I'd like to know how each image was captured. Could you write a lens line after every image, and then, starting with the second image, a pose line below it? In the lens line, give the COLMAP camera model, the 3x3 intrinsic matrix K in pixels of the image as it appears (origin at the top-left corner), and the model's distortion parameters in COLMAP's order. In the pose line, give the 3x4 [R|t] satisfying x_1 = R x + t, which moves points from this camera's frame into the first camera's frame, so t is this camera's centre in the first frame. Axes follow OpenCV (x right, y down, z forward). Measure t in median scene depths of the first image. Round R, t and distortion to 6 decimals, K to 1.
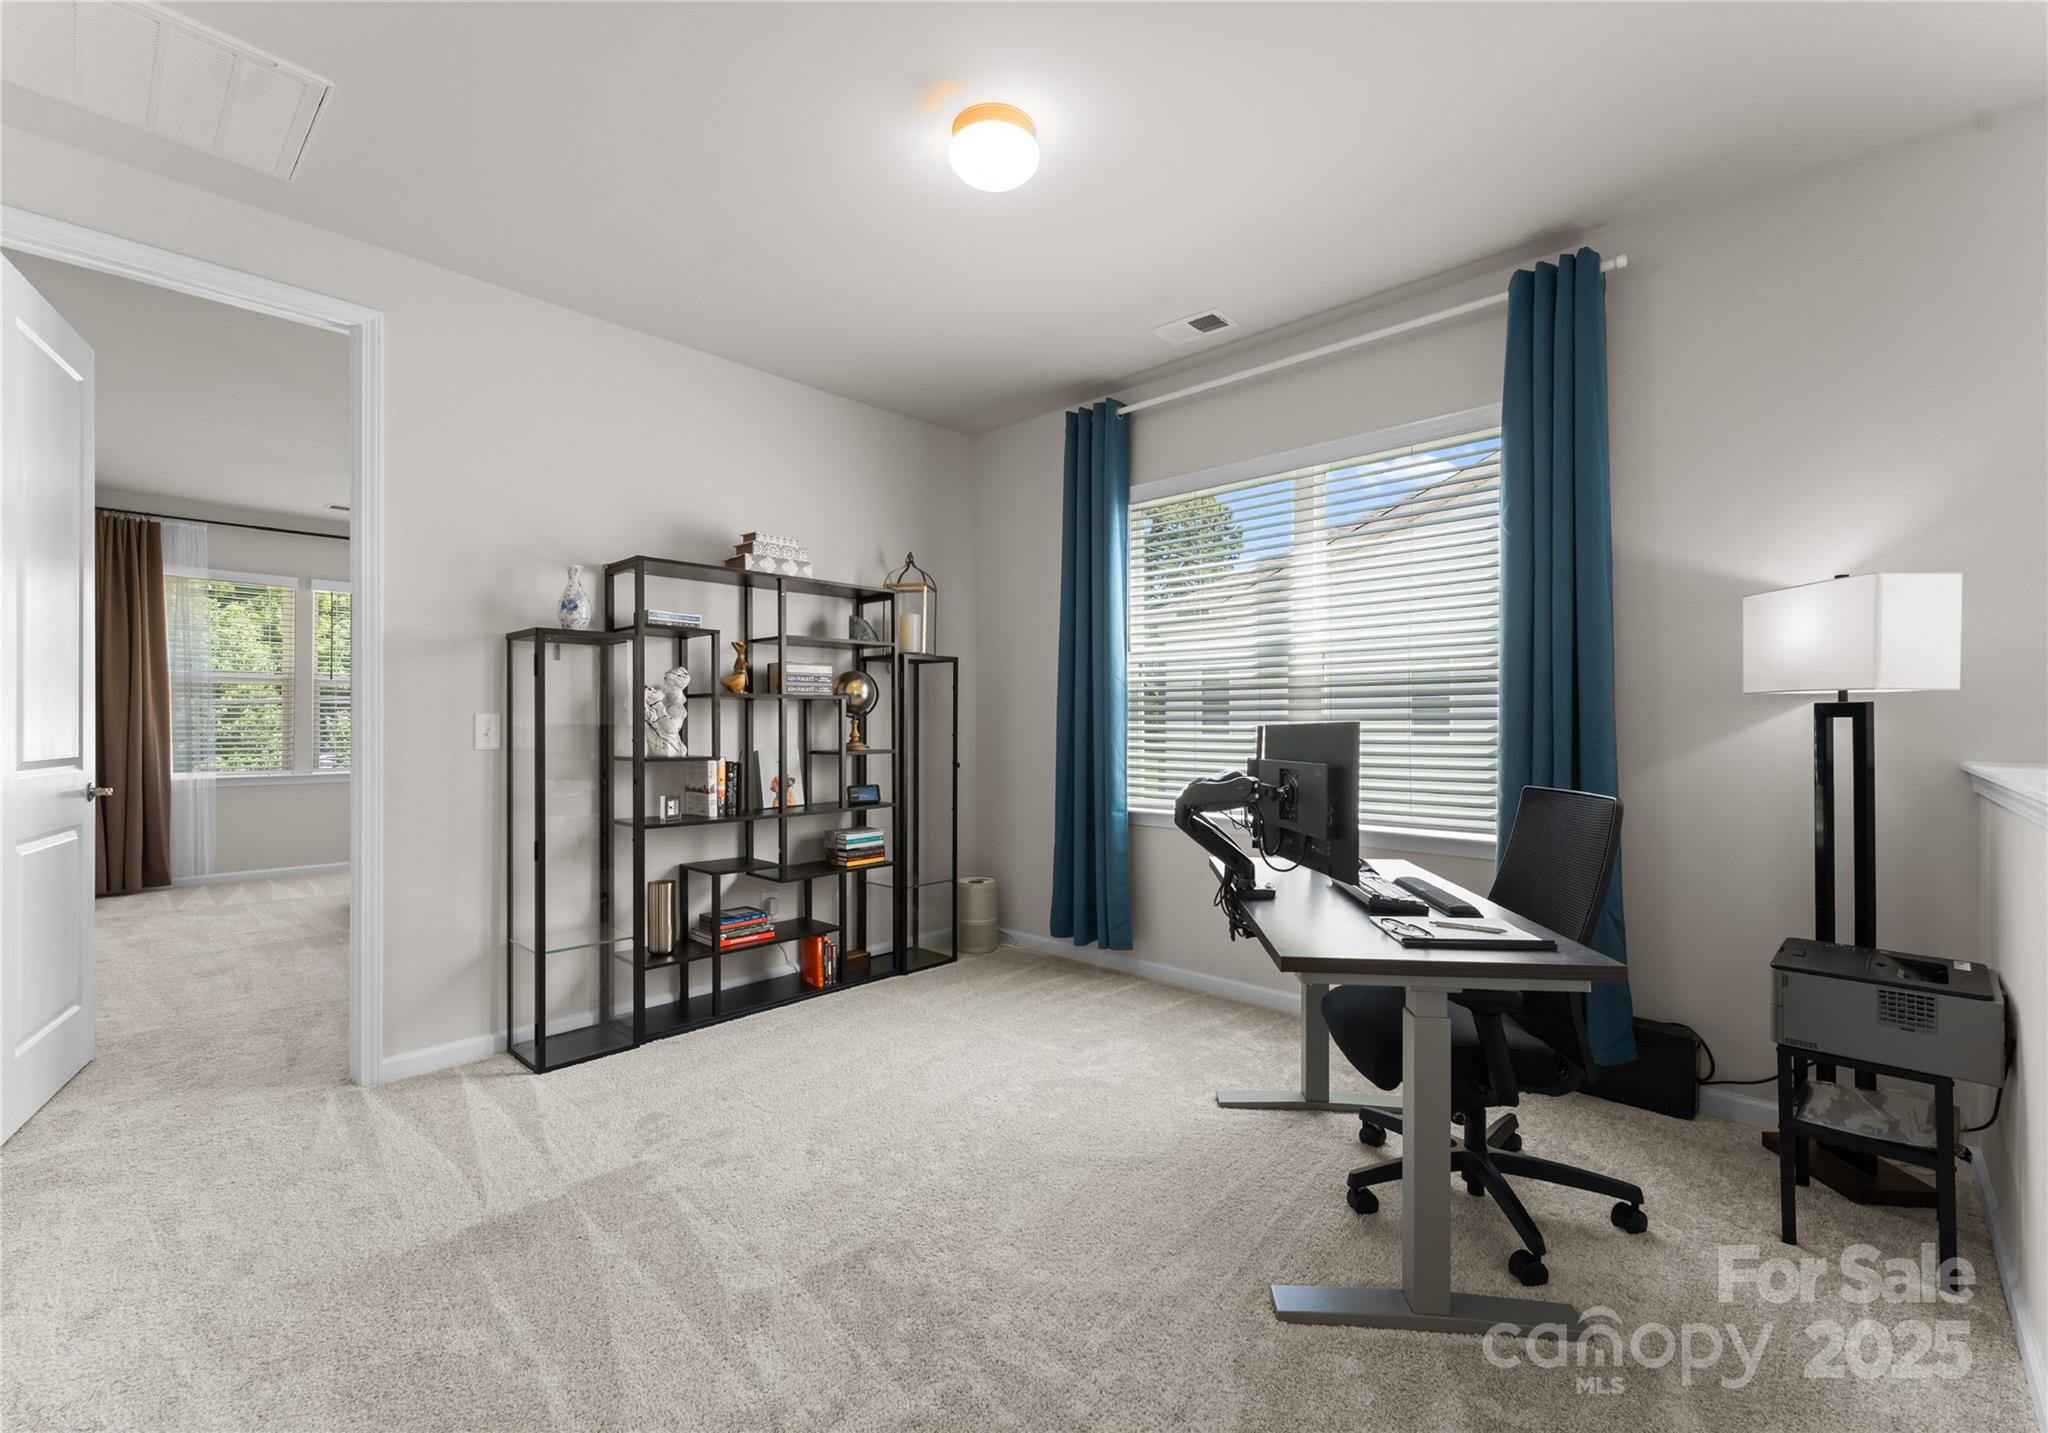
lens RADIAL K [[882.9, 0, 1030.7], [0, 882.9, 722.0], [0, 0, 1]] dist [0.001552, 0.000059]
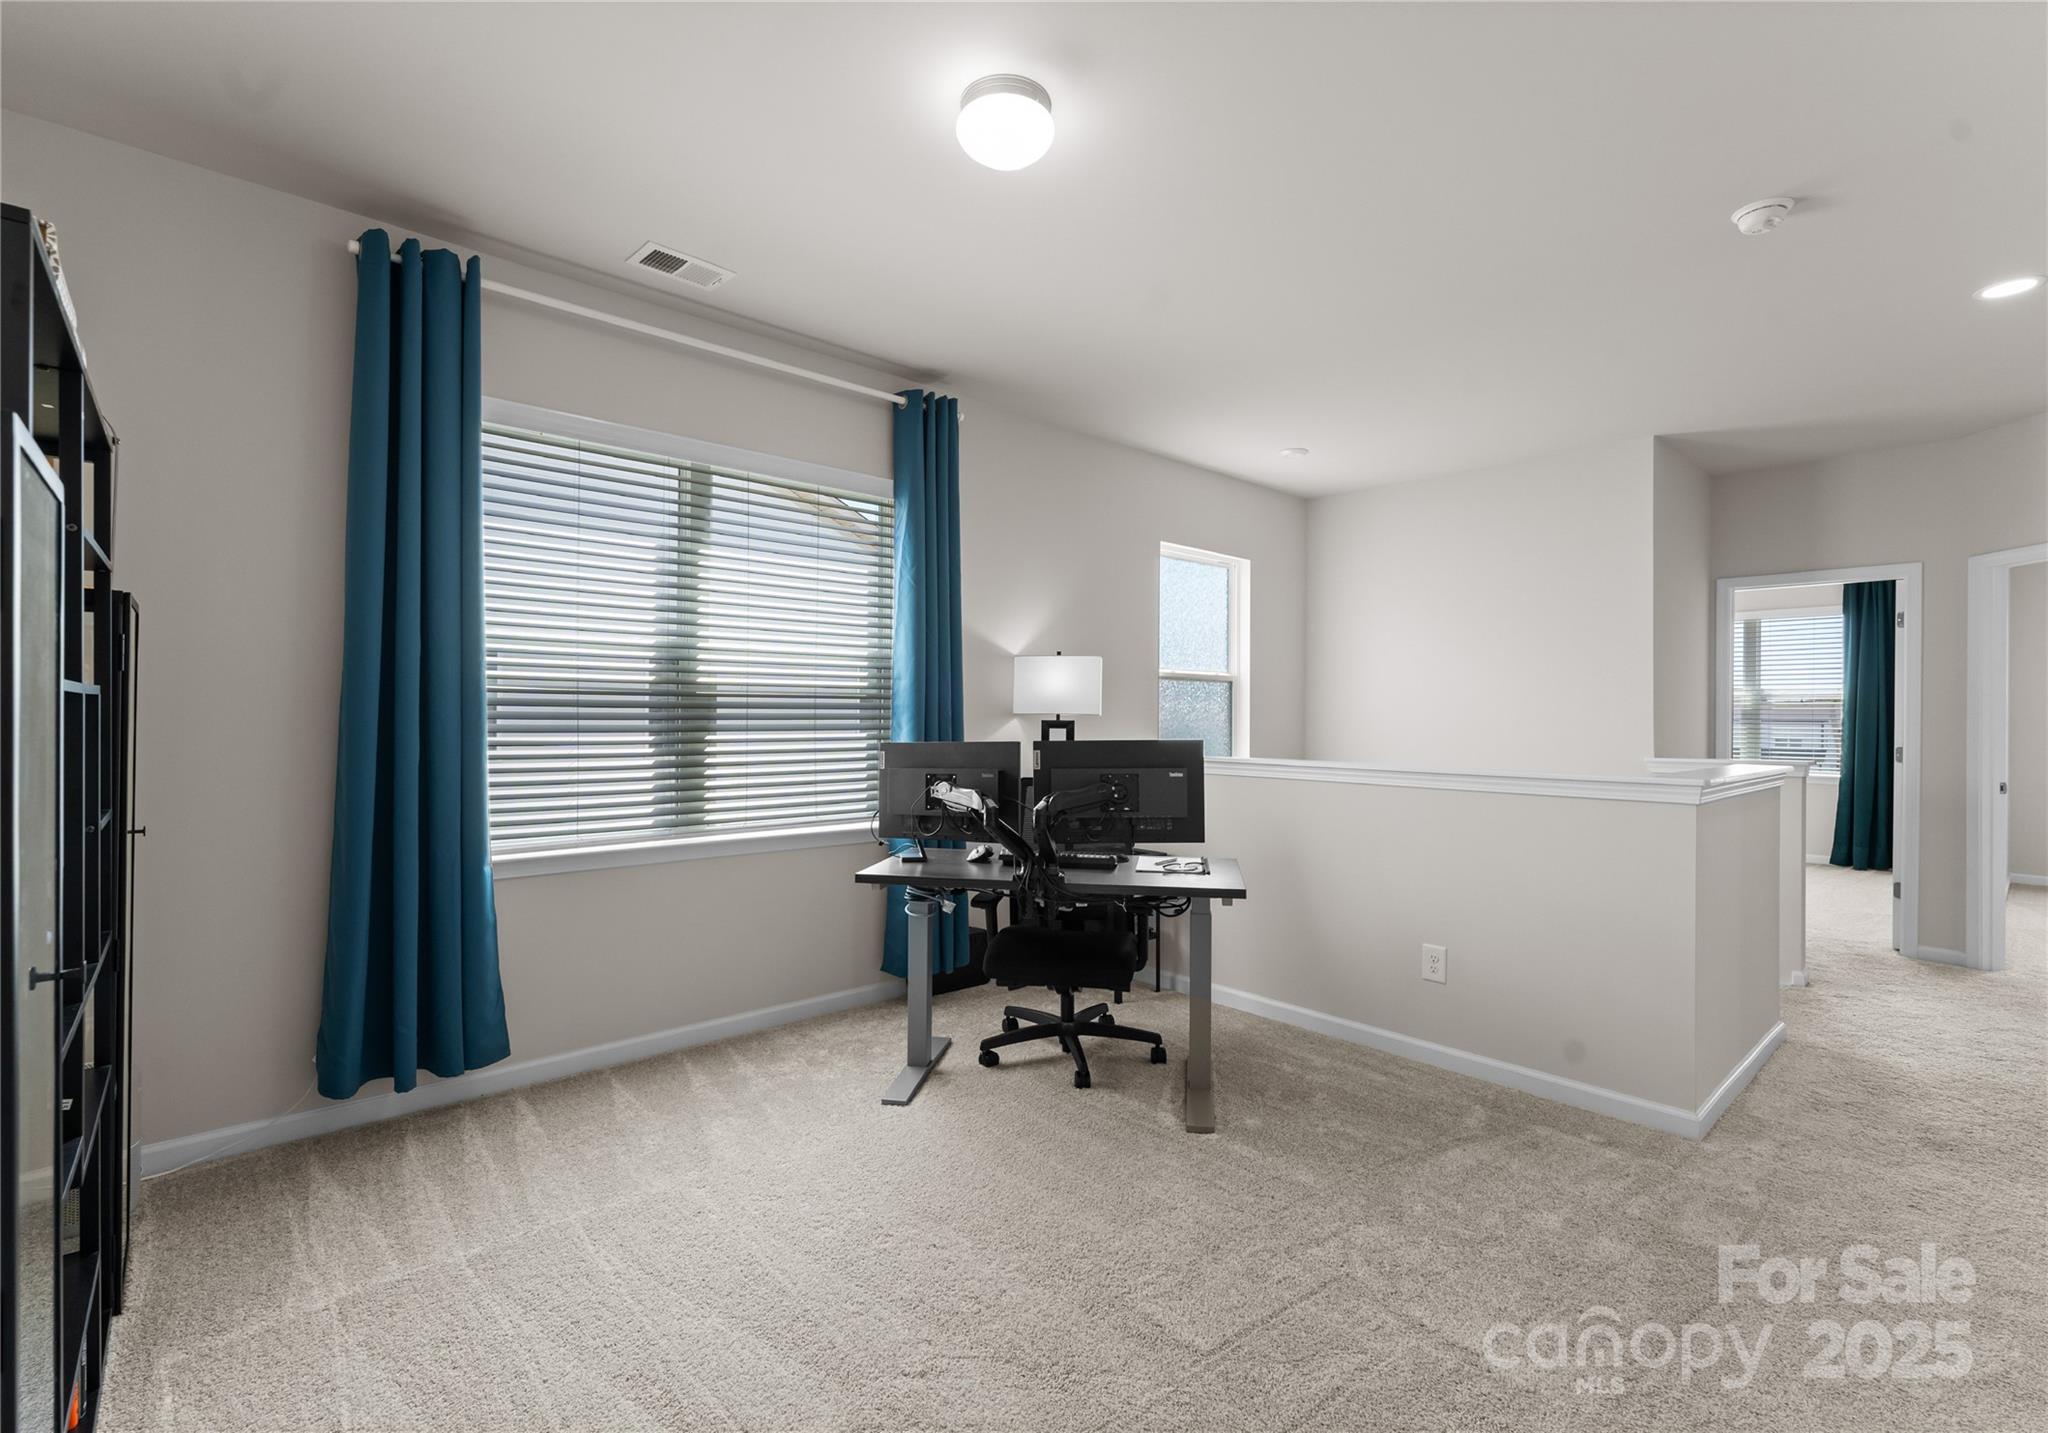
lens RADIAL K [[915.6, 0, 1033.9], [0, 915.6, 716.3], [0, 0, 1]] dist [-0.003666, 0.000083]
pose [[0.078707, 0.001479, 0.996897, -0.675480], [-0.005369, 0.999985, -0.001059, -0.018645], [-0.996883, -0.005269, 0.078714, 0.607277]]
